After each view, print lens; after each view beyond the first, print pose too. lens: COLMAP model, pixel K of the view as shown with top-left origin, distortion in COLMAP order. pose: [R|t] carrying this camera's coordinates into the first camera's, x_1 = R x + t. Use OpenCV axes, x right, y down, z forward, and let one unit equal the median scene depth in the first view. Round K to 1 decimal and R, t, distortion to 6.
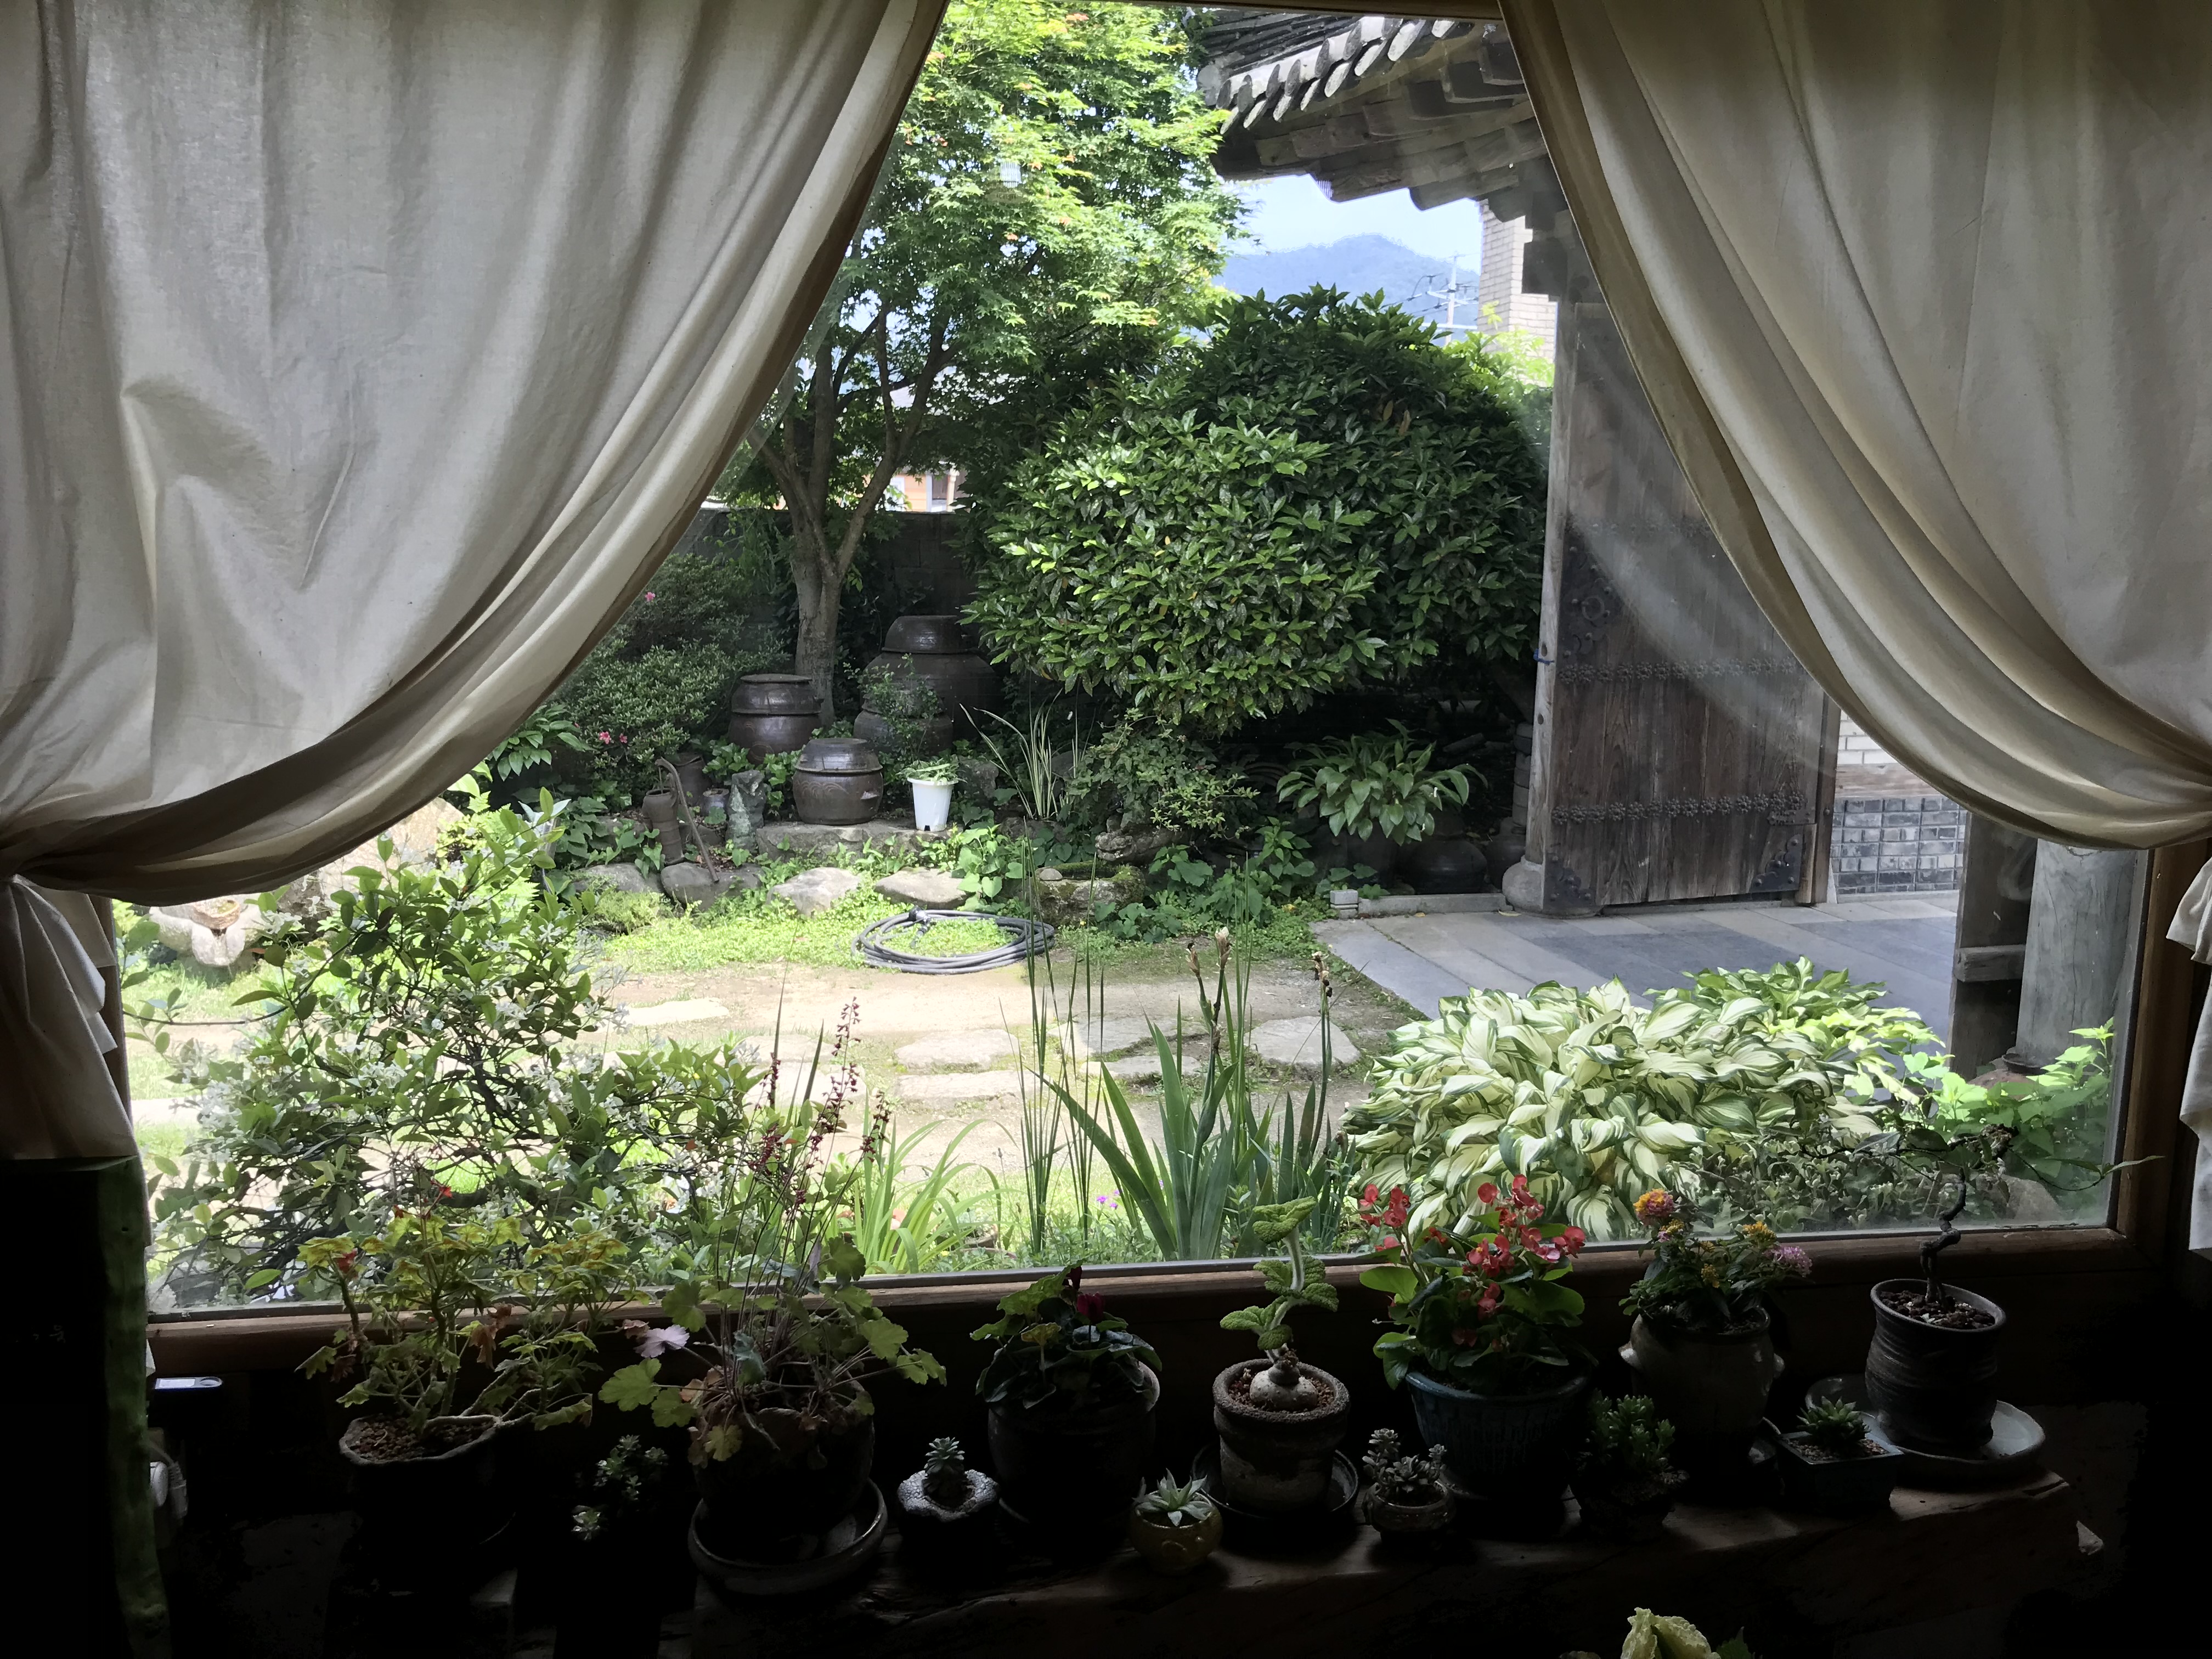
lens RADIAL K [[1809.0, 0, 1097.4], [0, 1809.0, 835.8], [0, 0, 1]] dist [0.019510, -0.039690]
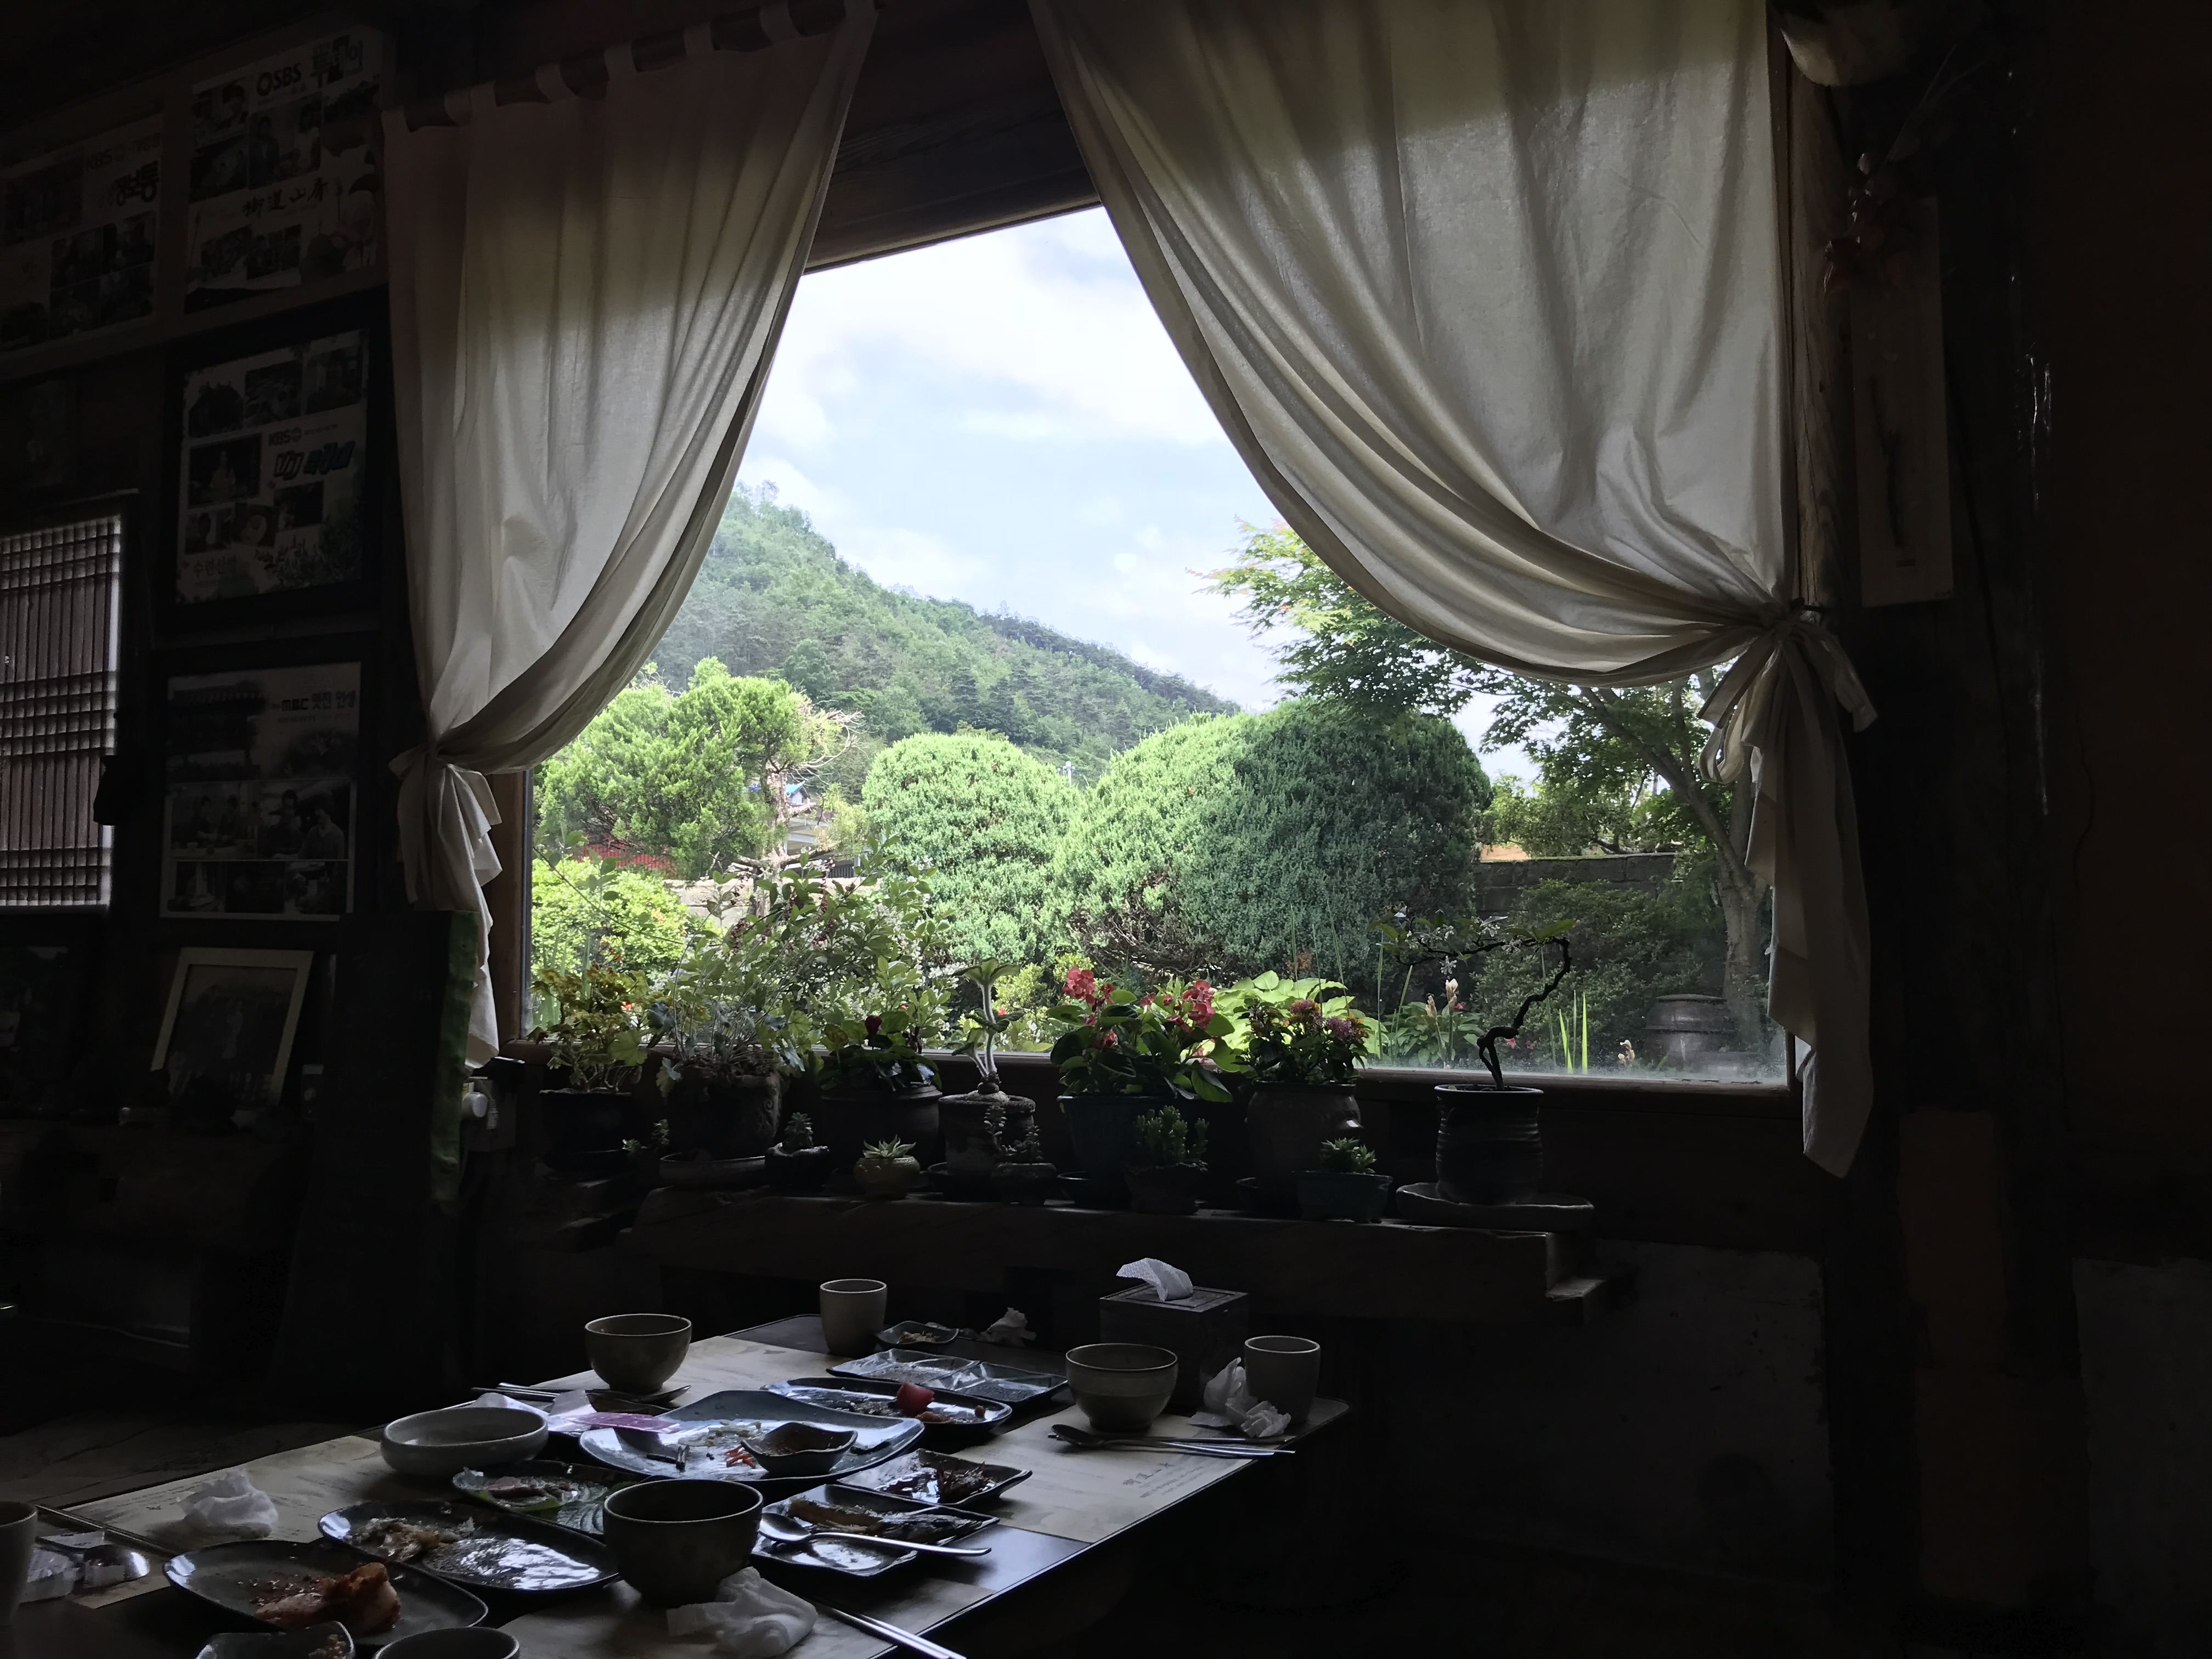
lens RADIAL K [[1809.0, 0, 1094.3], [0, 1809.0, 838.6], [0, 0, 1]] dist [0.019510, -0.039690]
pose [[0.786297, -0.050917, -0.615747, 1.090348], [-0.100128, 0.972924, -0.208313, 0.409147], [0.609682, 0.225449, 0.759909, -0.068481]]
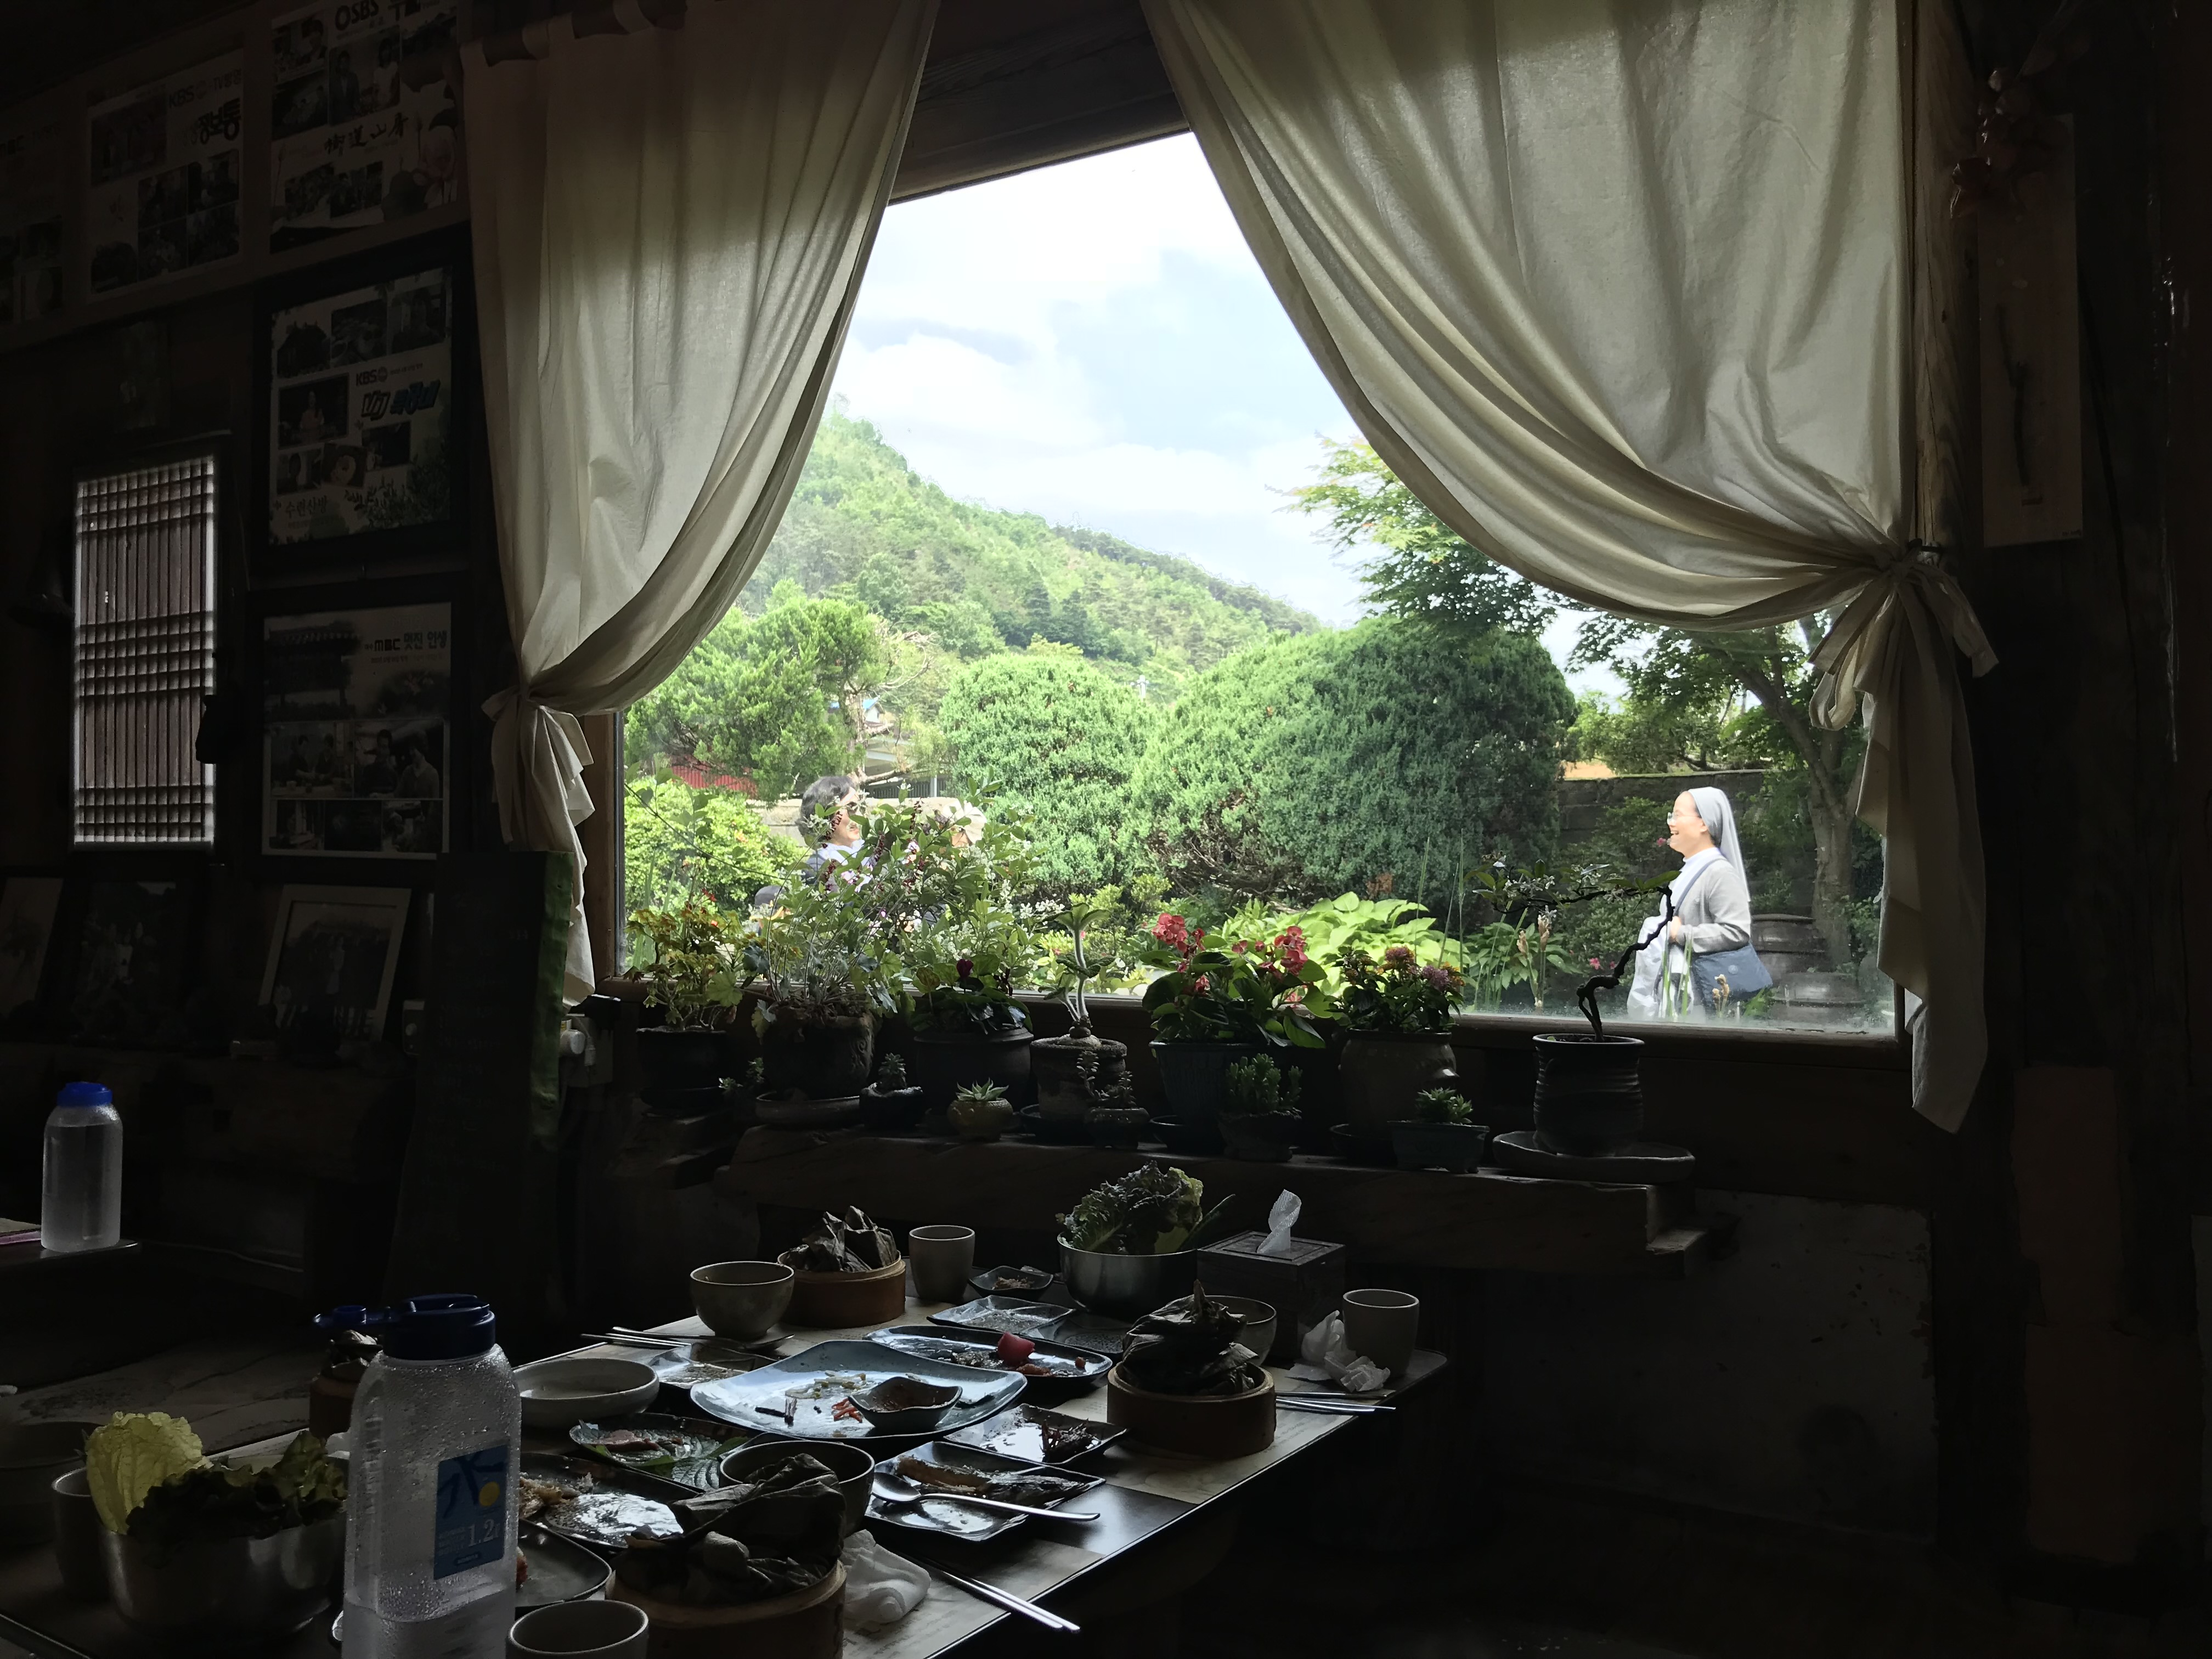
lens RADIAL K [[1809.0, 0, 1090.5], [0, 1809.0, 836.0], [0, 0, 1]] dist [0.019510, -0.039690]
pose [[0.758820, -0.024539, -0.650838, 1.076422], [-0.103910, 0.981929, -0.158172, 0.383870], [0.642958, 0.187653, 0.742557, -0.076987]]
